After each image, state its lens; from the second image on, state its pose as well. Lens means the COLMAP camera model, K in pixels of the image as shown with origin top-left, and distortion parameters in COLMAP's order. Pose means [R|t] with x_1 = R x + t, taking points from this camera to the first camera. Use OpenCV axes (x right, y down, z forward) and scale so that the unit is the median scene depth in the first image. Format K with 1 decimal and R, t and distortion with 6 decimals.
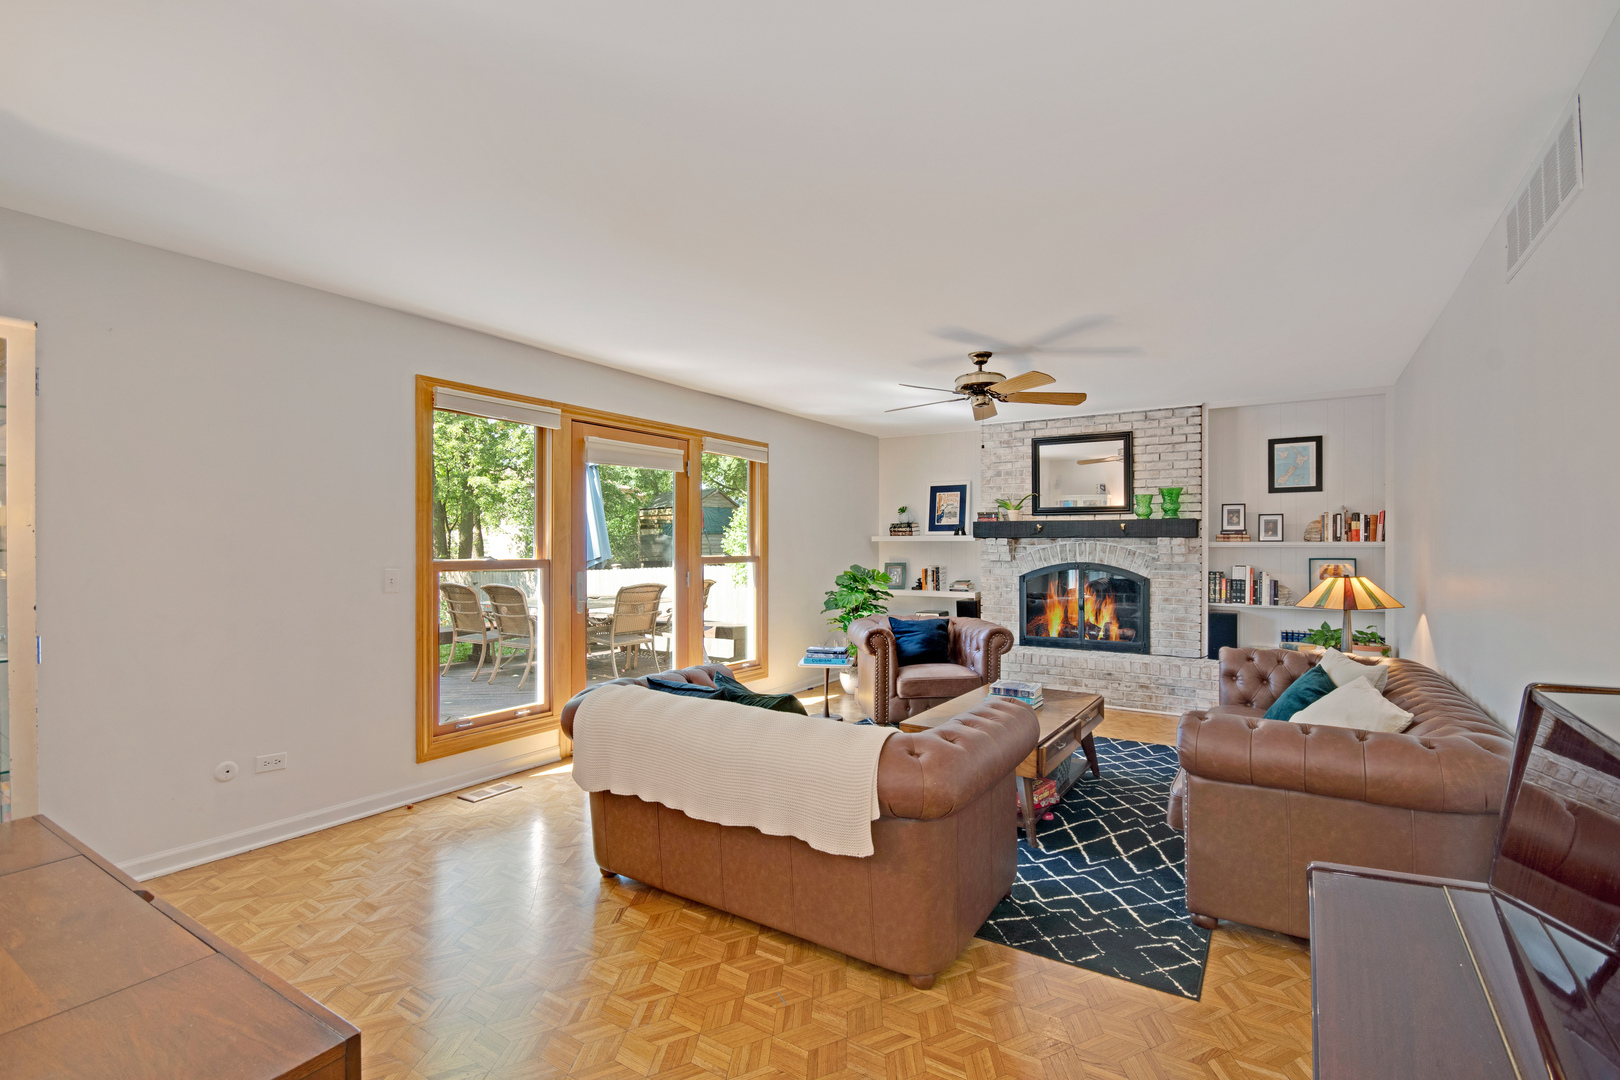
lens RADIAL K [[735.7, 0, 820.5], [0, 735.7, 544.8], [0, 0, 1]] dist [-0.000486, 0.000175]
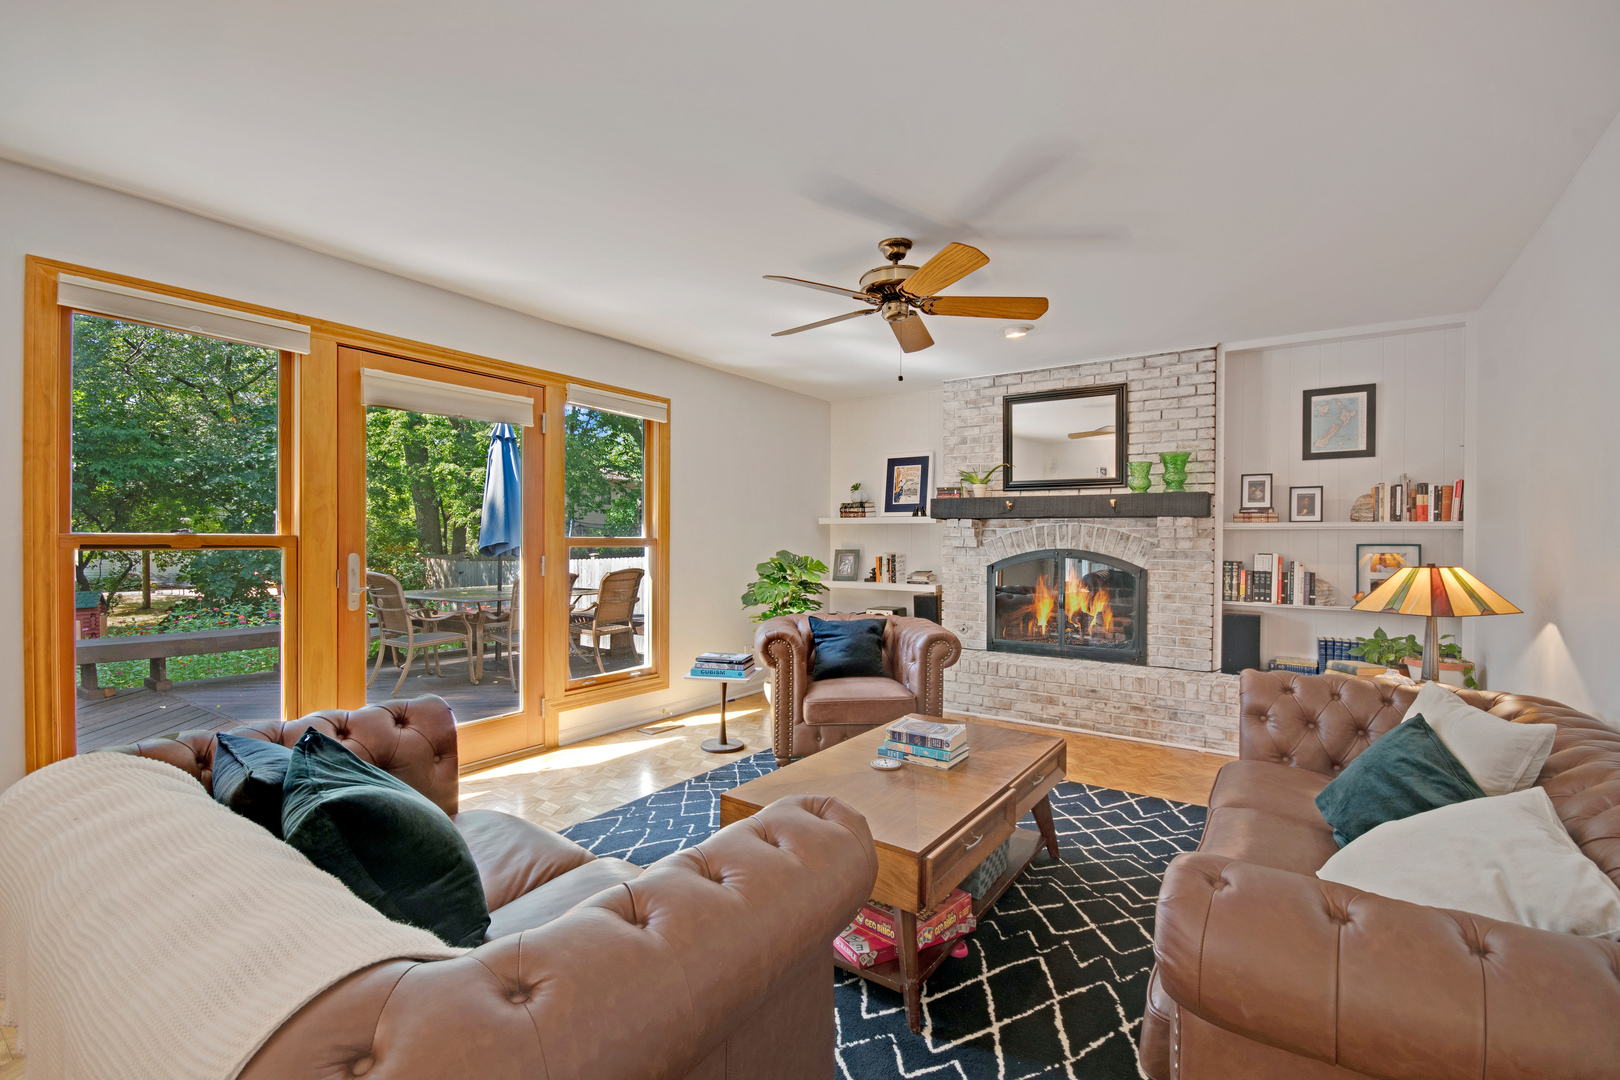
lens RADIAL K [[709.0, 0, 817.9], [0, 709.0, 545.0], [0, 0, 1]] dist [-0.004565, -0.004391]
pose [[0.999527, 0.005987, -0.030154, 0.125094], [-0.005684, 0.999933, 0.010109, 0.014791], [0.030212, -0.009933, 0.999494, 0.246104]]
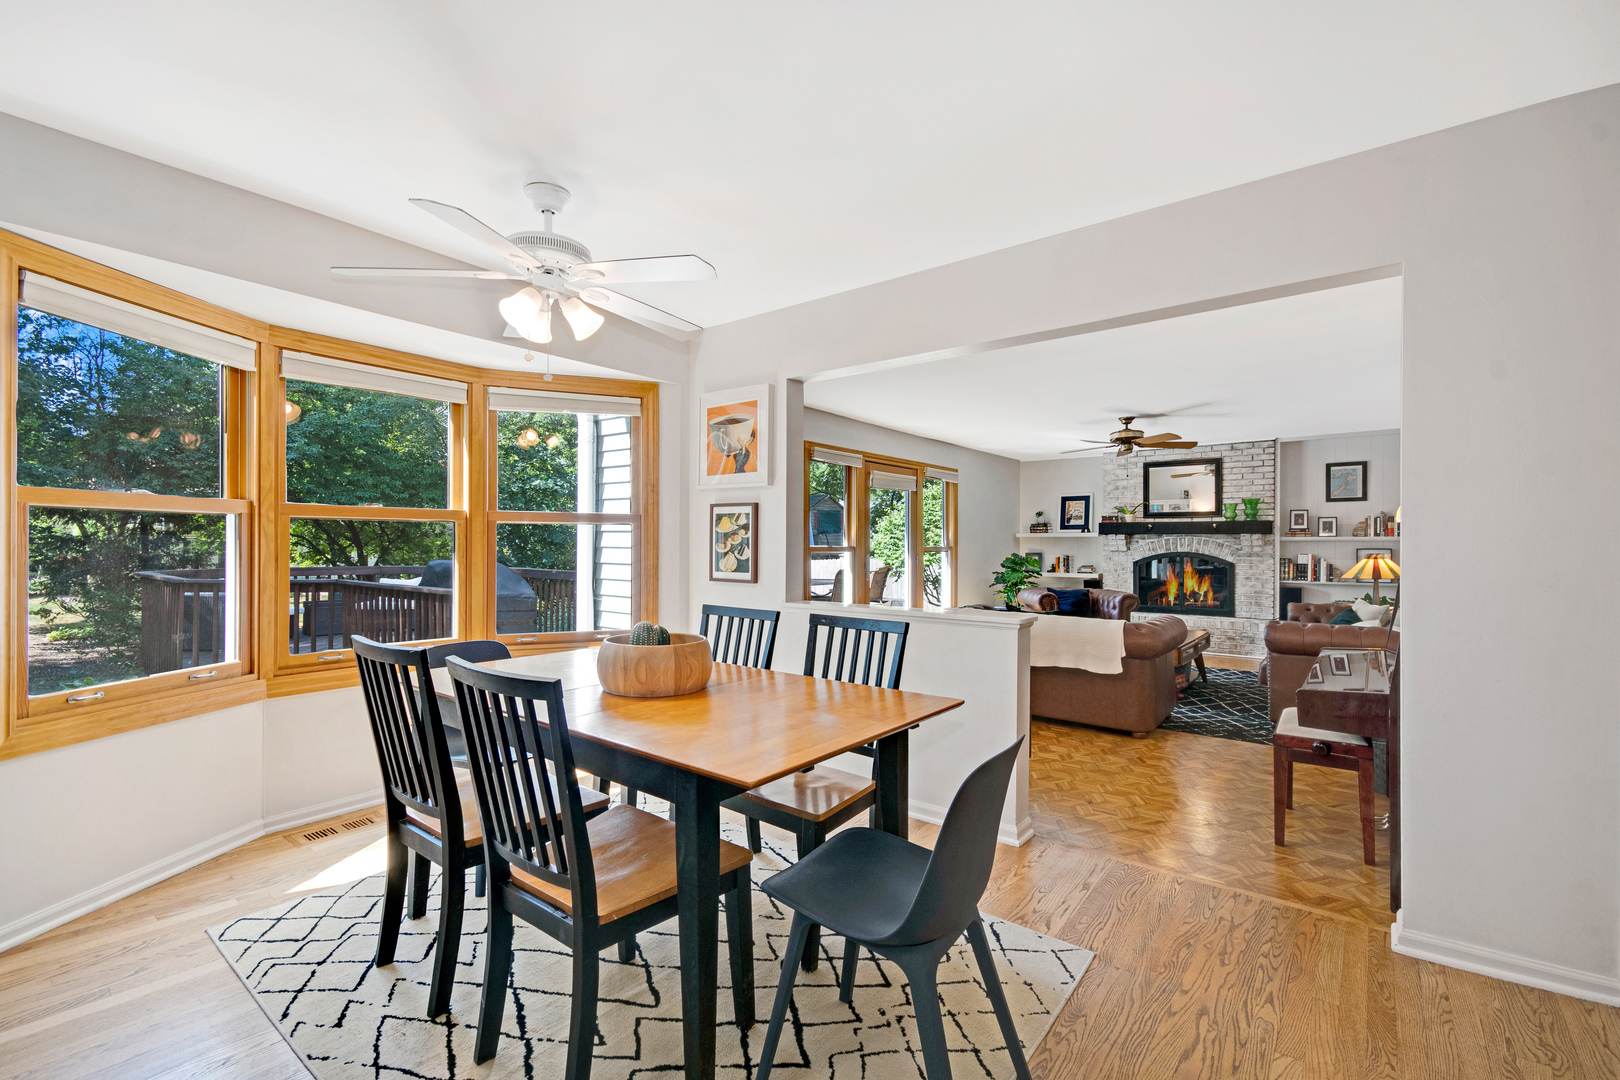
lens RADIAL K [[689.1, 0, 822.0], [0, 689.1, 543.1], [0, 0, 1]] dist [0.016667, -0.000080]
pose [[0.995420, 0.001627, -0.095588, -0.223556], [-0.001535, 0.999998, 0.001043, 0.007935], [0.095590, -0.000892, 0.995420, -0.417153]]
